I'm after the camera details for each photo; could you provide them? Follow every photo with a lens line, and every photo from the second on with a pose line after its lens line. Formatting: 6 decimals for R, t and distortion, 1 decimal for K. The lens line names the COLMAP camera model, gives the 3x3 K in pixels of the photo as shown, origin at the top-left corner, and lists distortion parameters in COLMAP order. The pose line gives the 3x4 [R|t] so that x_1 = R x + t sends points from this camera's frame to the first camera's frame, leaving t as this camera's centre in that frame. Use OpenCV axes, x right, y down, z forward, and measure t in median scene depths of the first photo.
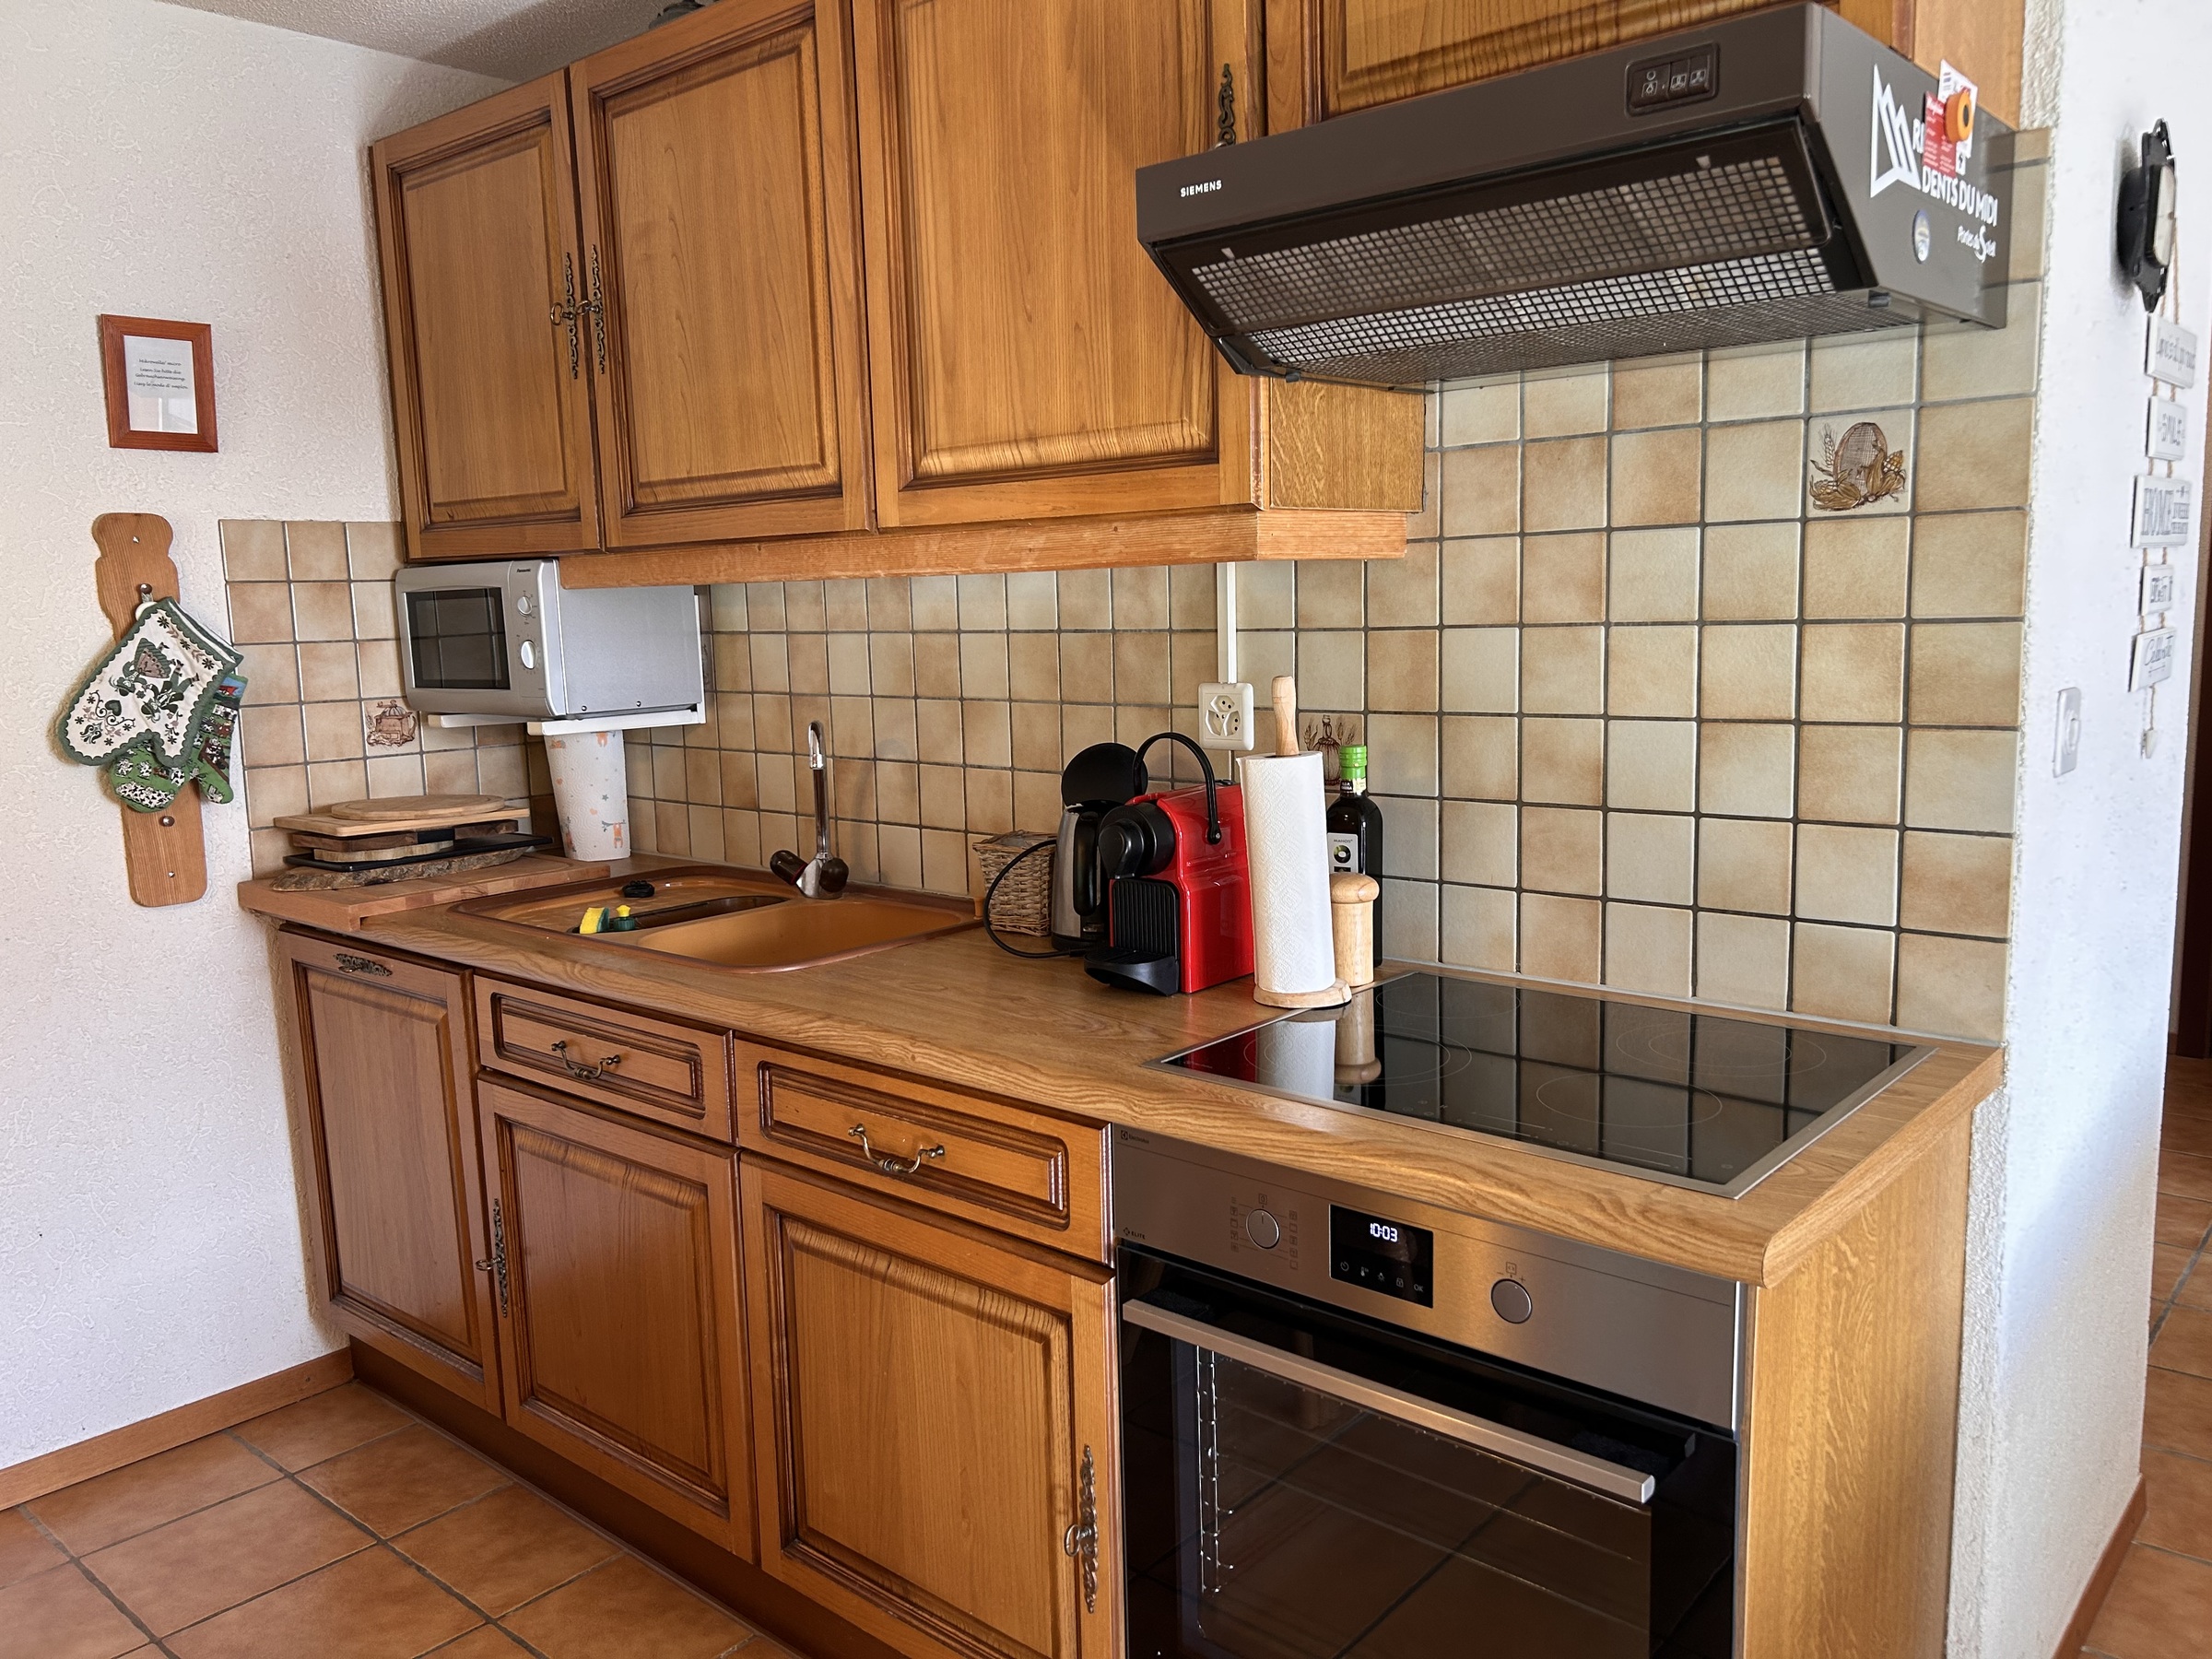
lens RADIAL K [[1674.0, 0, 1112.7], [0, 1674.0, 828.3], [0, 0, 1]] dist [0.054179, -0.061477]
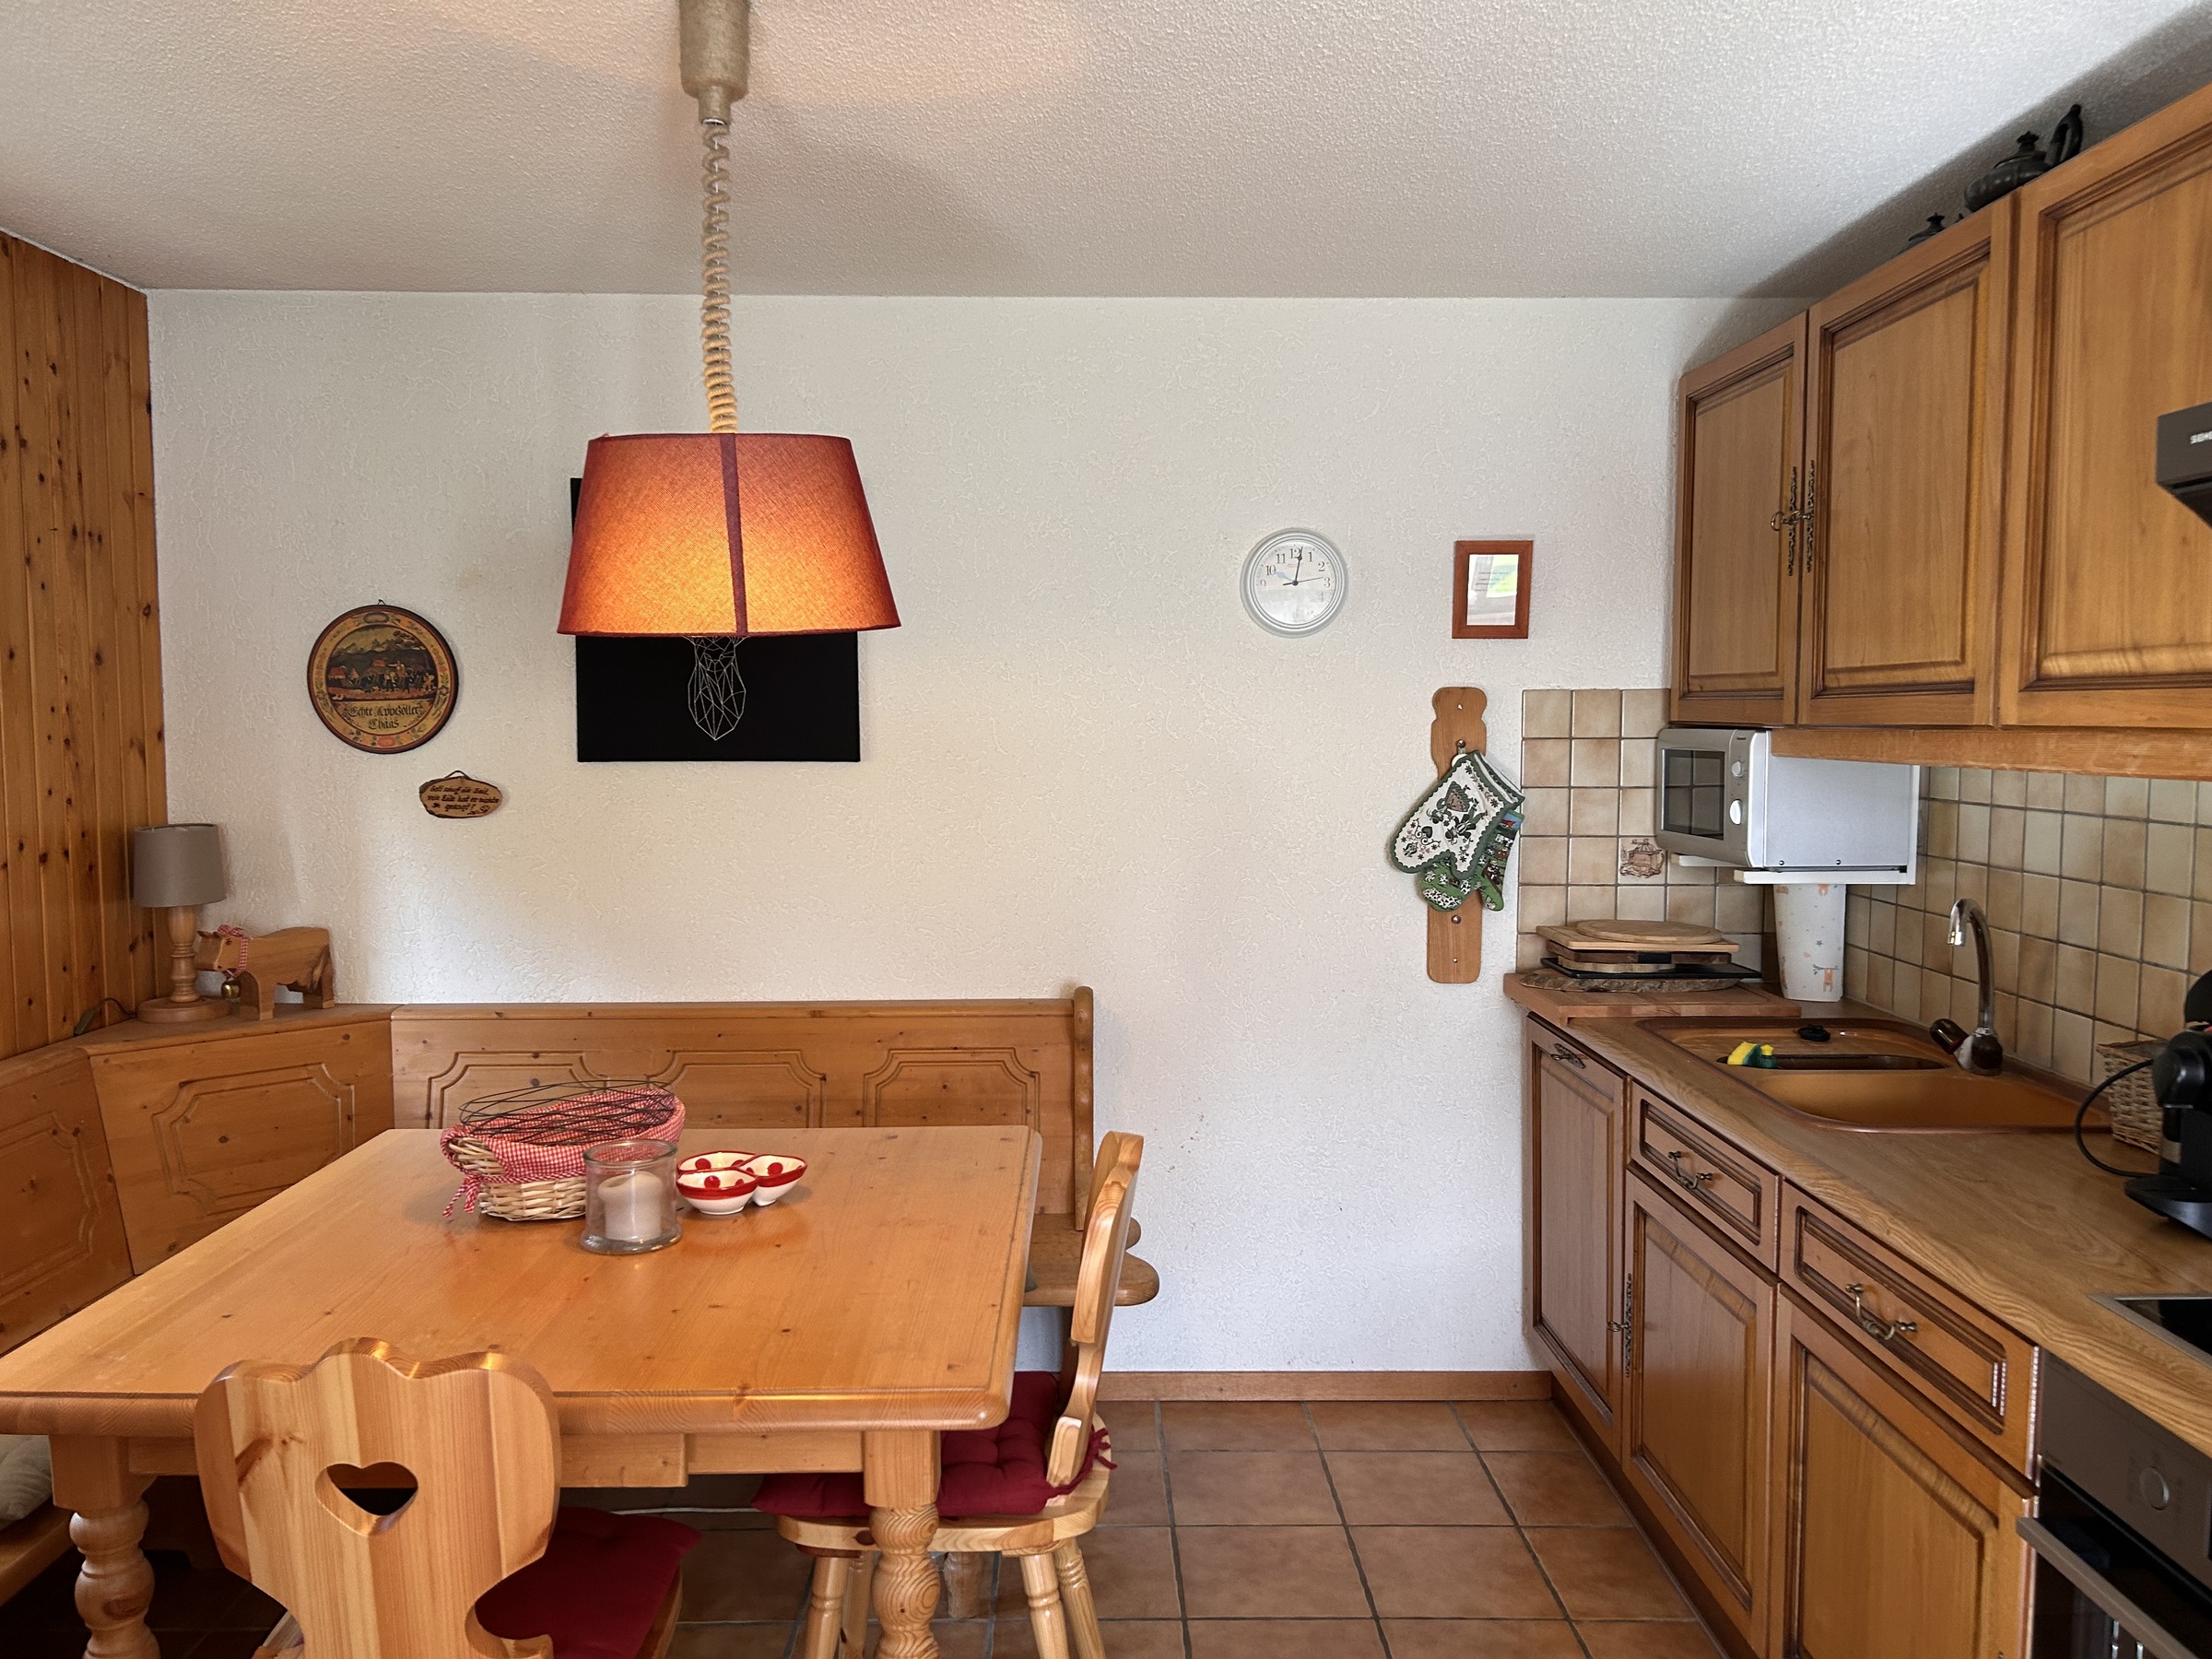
lens RADIAL K [[1674.0, 0, 1094.2], [0, 1674.0, 838.2], [0, 0, 1]] dist [0.054179, -0.061477]
pose [[0.664721, 0.081863, -0.742593, 0.232123], [-0.119712, 0.992806, 0.002288, -0.039510], [0.737438, 0.087376, 0.669739, -0.088210]]
